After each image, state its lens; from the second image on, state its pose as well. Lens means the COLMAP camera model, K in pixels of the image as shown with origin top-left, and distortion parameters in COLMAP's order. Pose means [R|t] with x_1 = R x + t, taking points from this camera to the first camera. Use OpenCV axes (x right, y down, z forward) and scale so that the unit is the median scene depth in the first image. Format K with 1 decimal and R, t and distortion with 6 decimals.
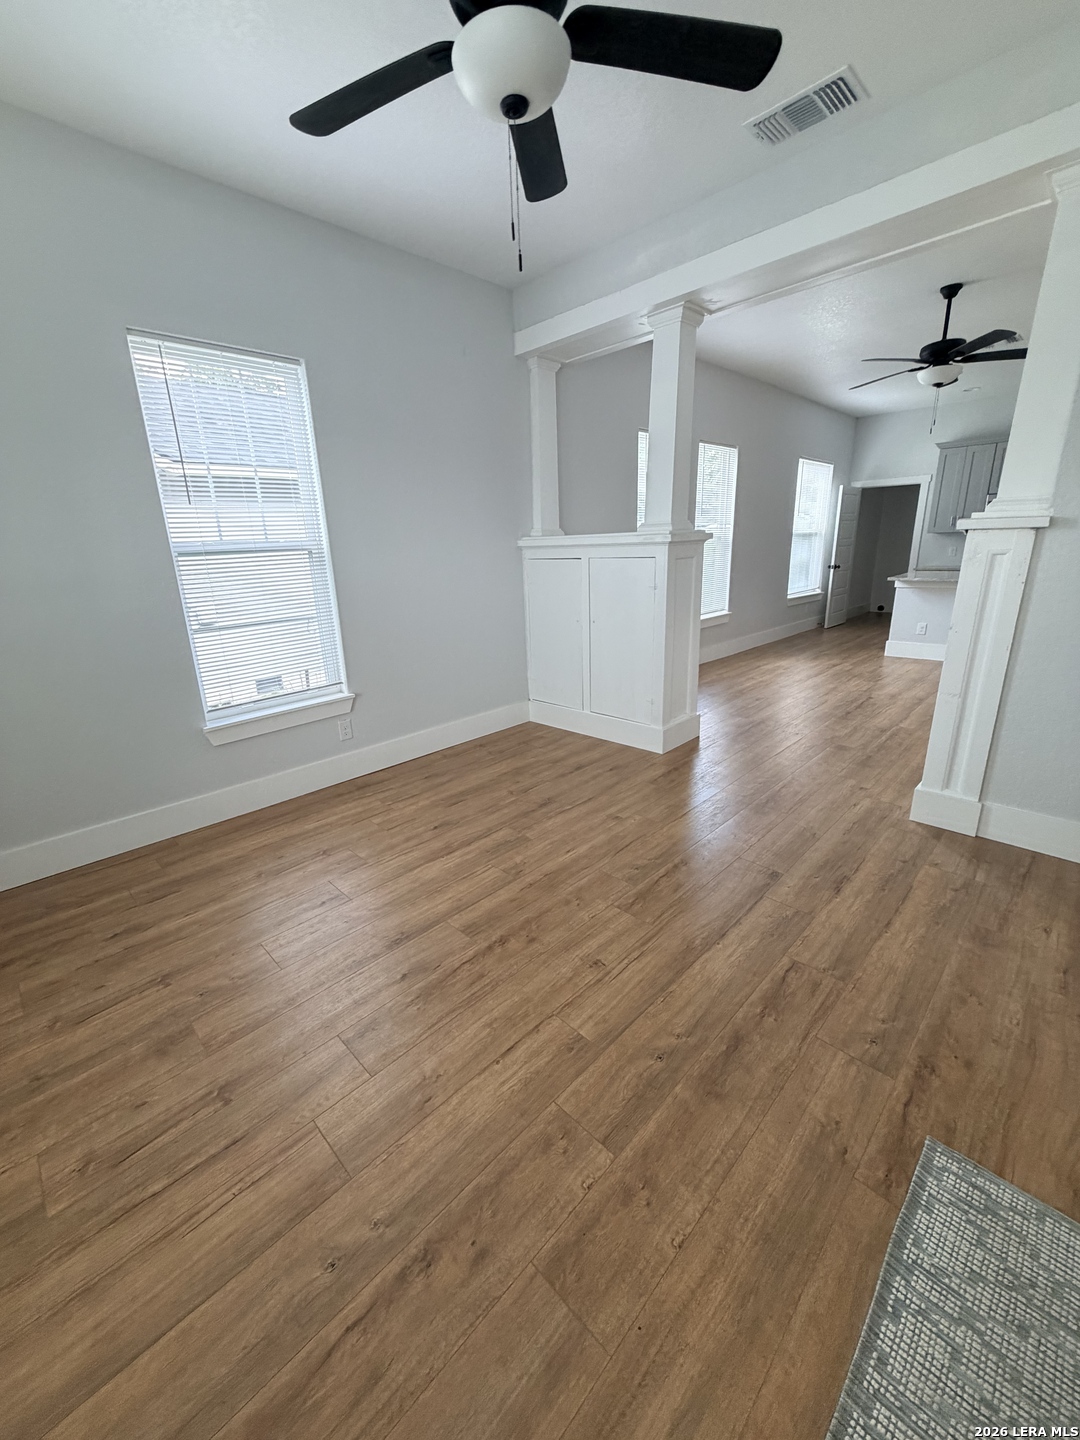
lens RADIAL K [[573.2, 0, 540.5], [0, 573.2, 715.9], [0, 0, 1]] dist [-0.000876, 0.000015]
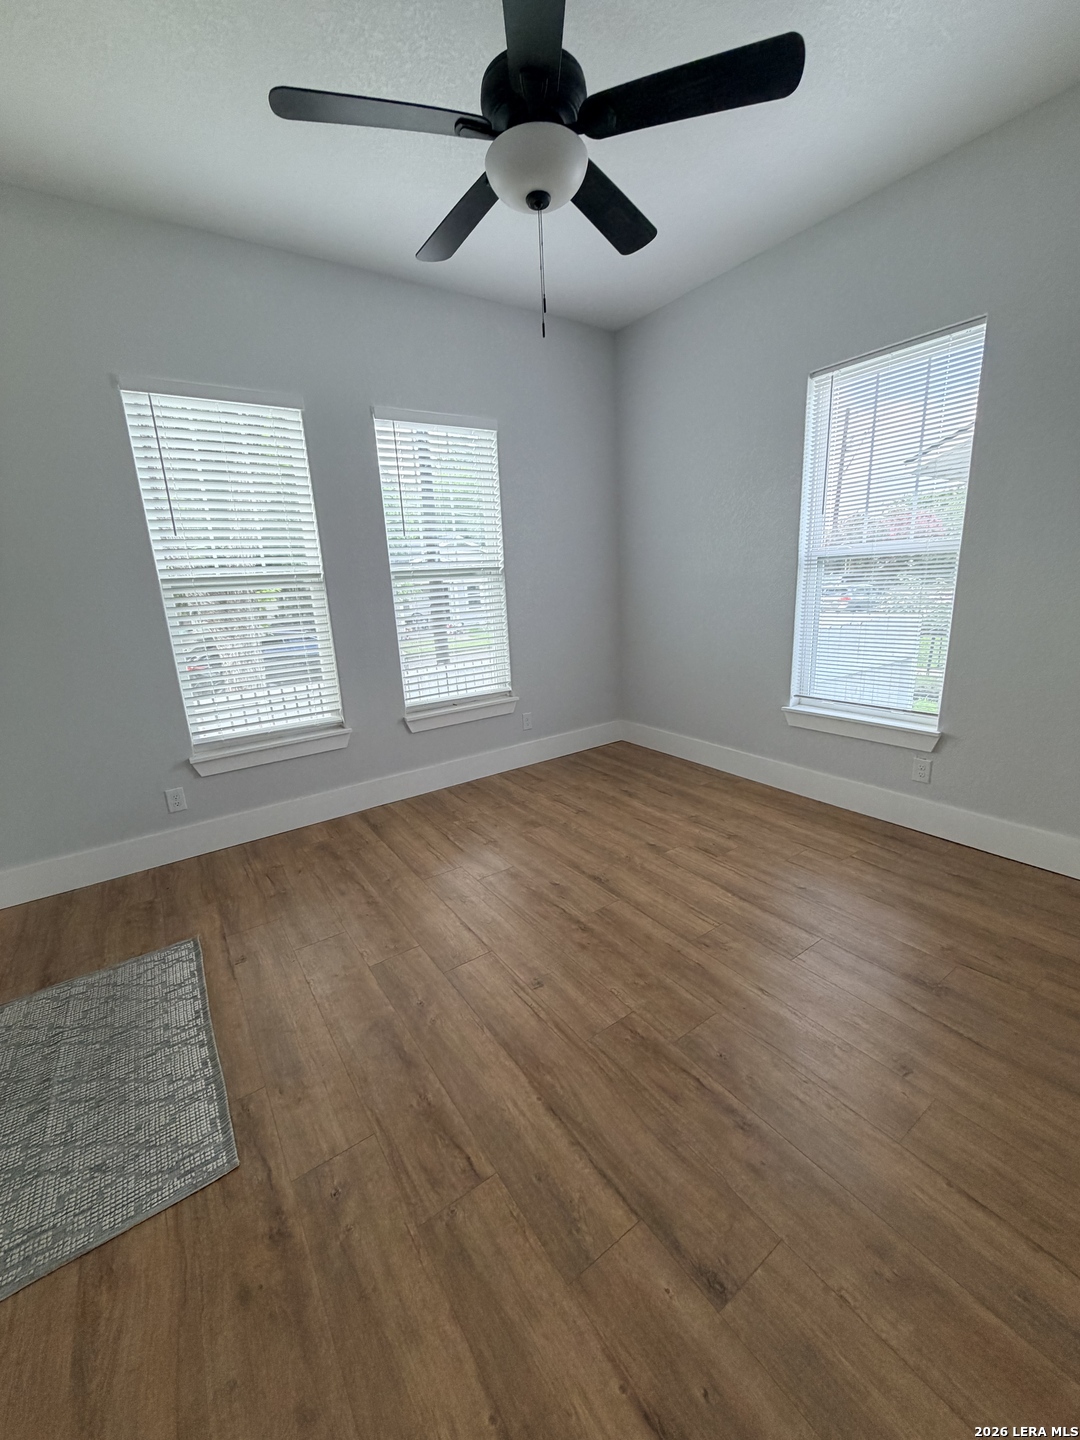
lens RADIAL K [[573.2, 0, 540.5], [0, 573.2, 715.9], [0, 0, 1]] dist [-0.000876, 0.000015]
pose [[-0.178008, 0.281000, -0.943055, 0.851641], [-0.229690, 0.920022, 0.317492, -0.305524], [0.956847, 0.273126, -0.099229, 0.897496]]
